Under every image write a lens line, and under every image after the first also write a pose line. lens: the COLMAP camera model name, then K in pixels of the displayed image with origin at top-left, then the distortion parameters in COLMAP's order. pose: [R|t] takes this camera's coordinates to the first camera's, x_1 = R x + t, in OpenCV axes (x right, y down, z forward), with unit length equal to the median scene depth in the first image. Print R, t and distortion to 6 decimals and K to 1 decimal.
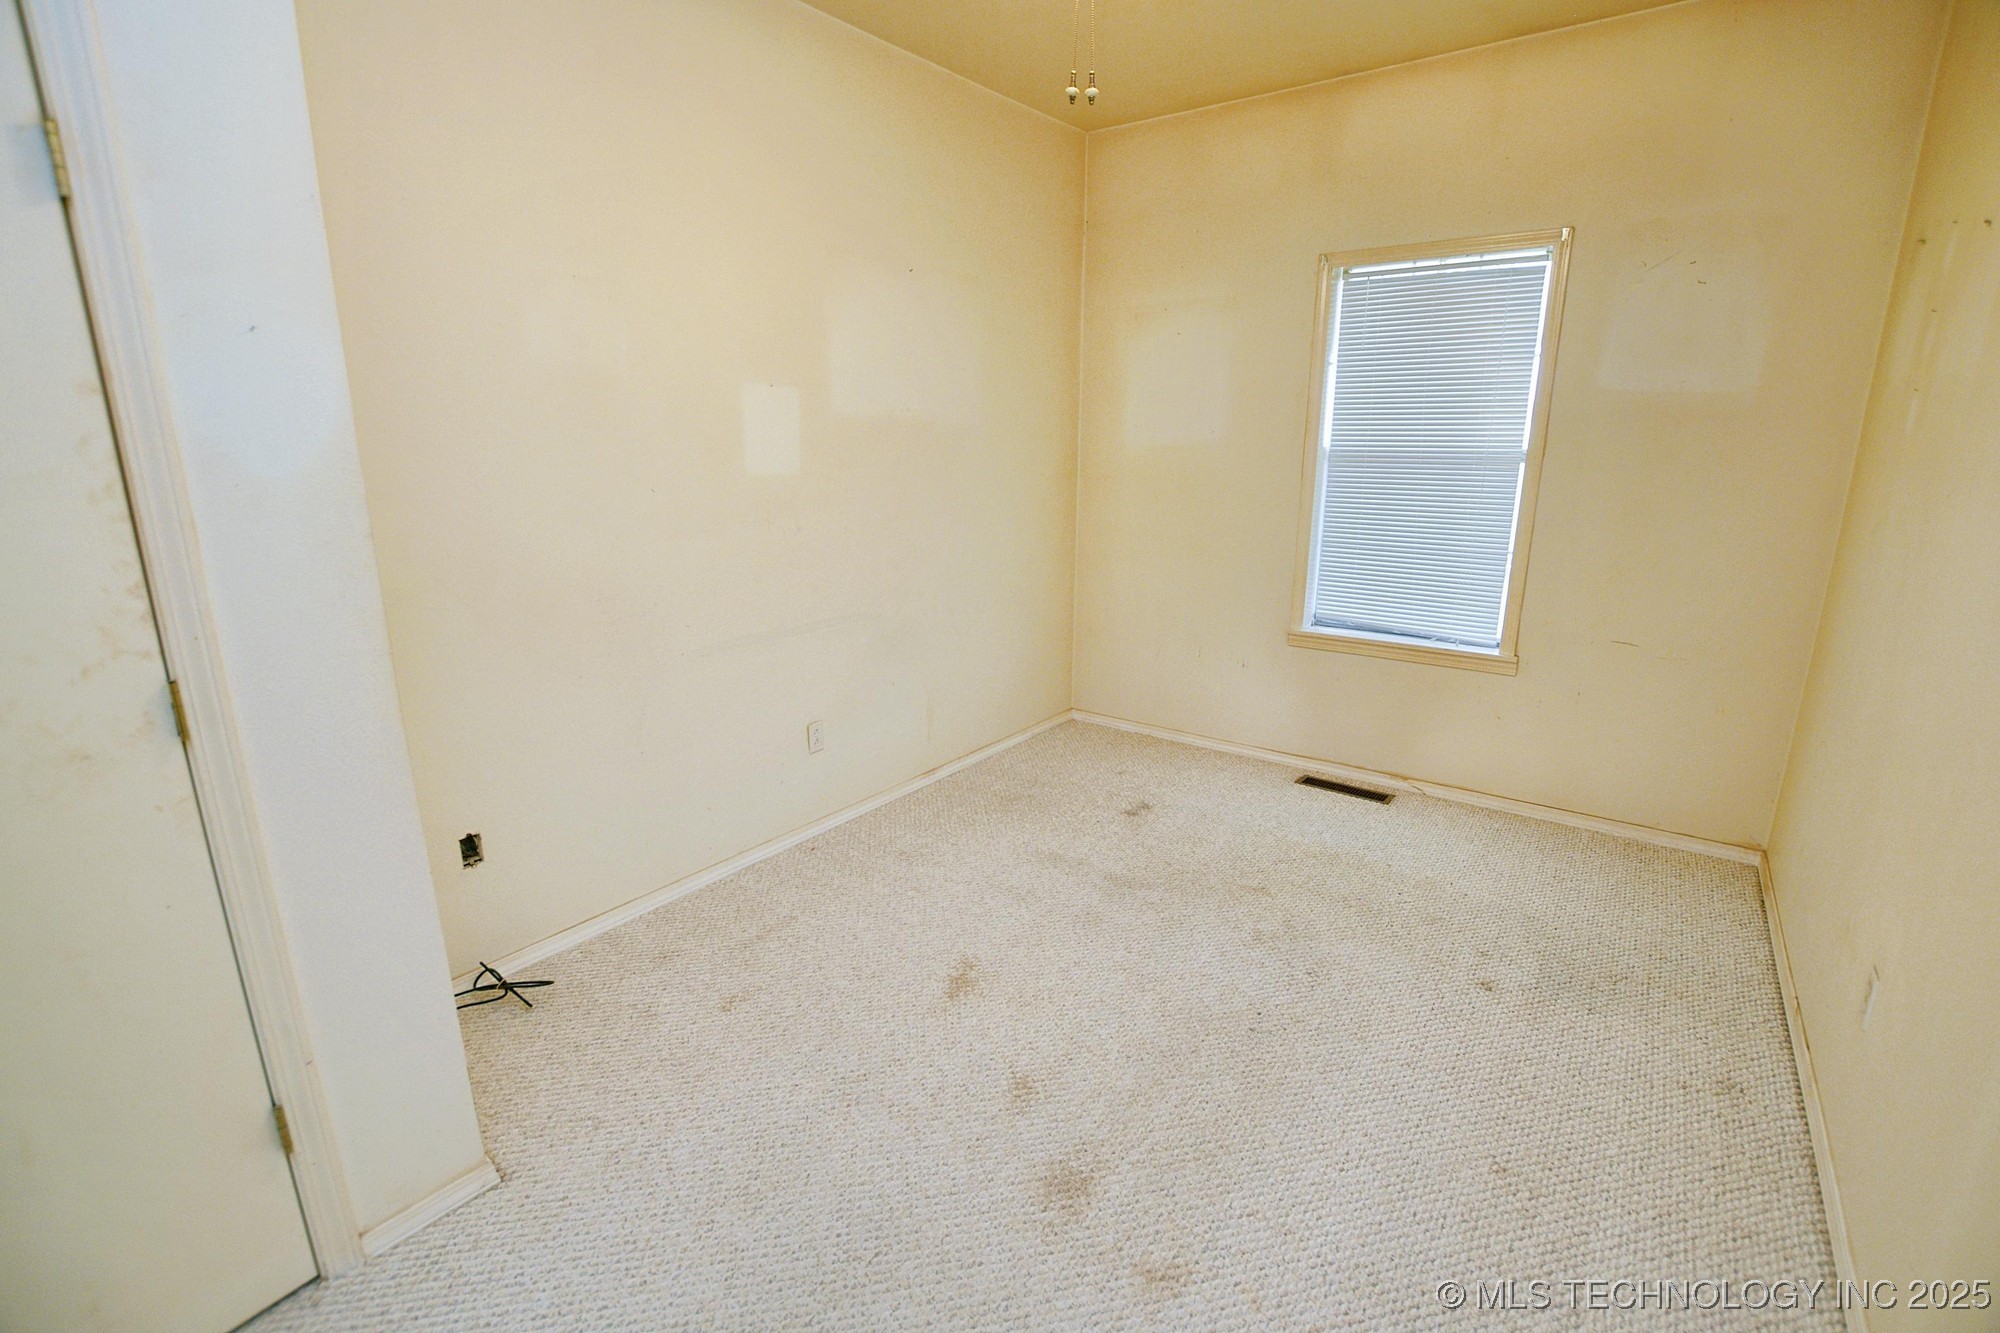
lens RADIAL K [[886.7, 0, 998.4], [0, 886.7, 659.9], [0, 0, 1]] dist [-0.022364, 0.000621]
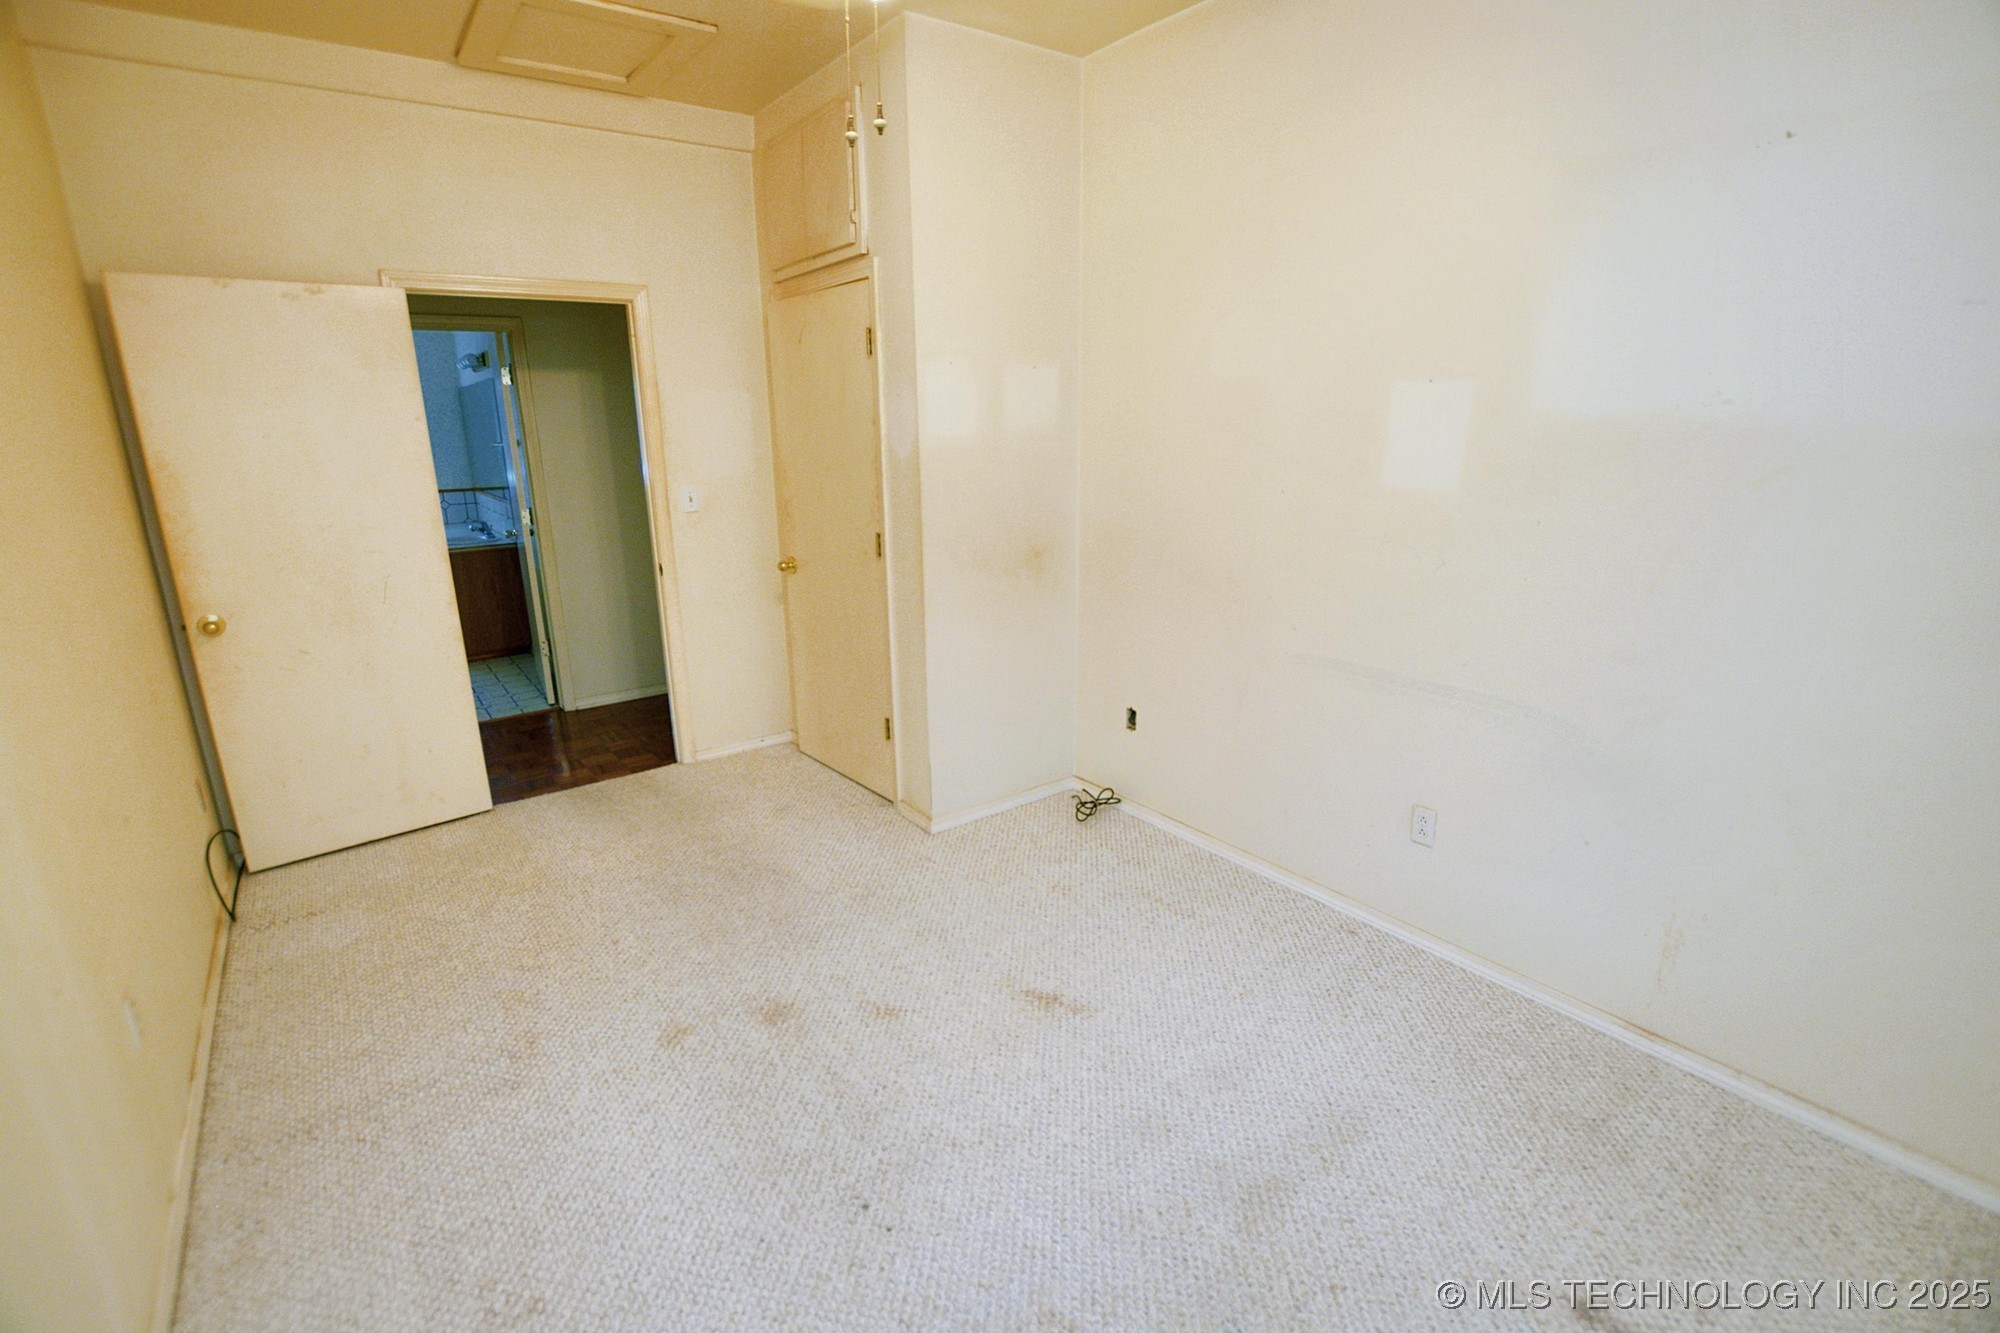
lens RADIAL K [[886.7, 0, 998.4], [0, 886.7, 659.9], [0, 0, 1]] dist [-0.022364, 0.000621]
pose [[-0.268987, 0.252949, -0.929335, 0.800114], [-0.224809, 0.921755, 0.315955, -0.288525], [0.936540, 0.293911, -0.191075, 1.031029]]
